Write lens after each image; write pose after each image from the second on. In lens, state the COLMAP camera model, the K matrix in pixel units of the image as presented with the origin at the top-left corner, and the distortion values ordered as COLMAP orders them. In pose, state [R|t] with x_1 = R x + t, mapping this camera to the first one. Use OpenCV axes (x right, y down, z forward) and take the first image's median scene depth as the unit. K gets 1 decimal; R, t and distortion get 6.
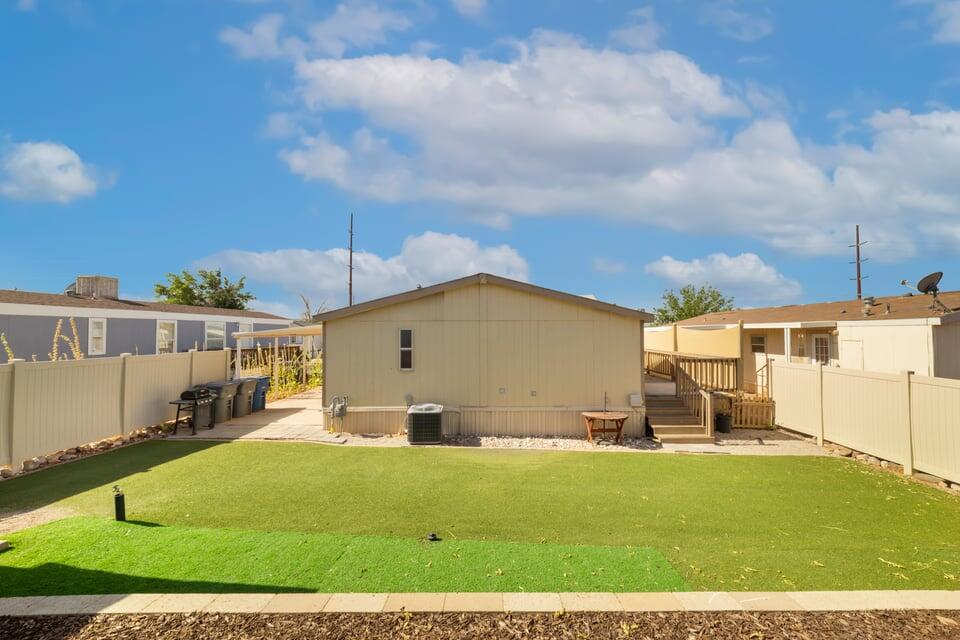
lens RADIAL K [[369.4, 0, 479.6], [0, 369.4, 316.7], [0, 0, 1]] dist [0.000947, 0.000068]
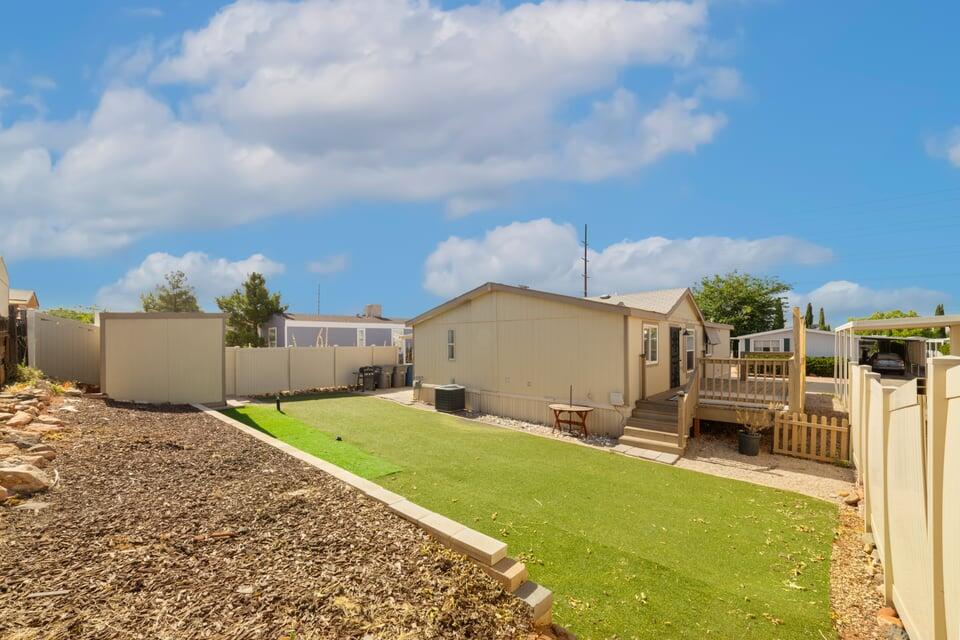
lens RADIAL K [[369.4, 0, 467.1], [0, 369.4, 334.5], [0, 0, 1]] dist [0.000947, 0.000068]
pose [[0.732898, -0.014289, -0.680189, 0.919640], [0.031532, 0.999418, 0.012980, 0.042475], [0.679608, -0.030961, 0.732922, 0.057325]]
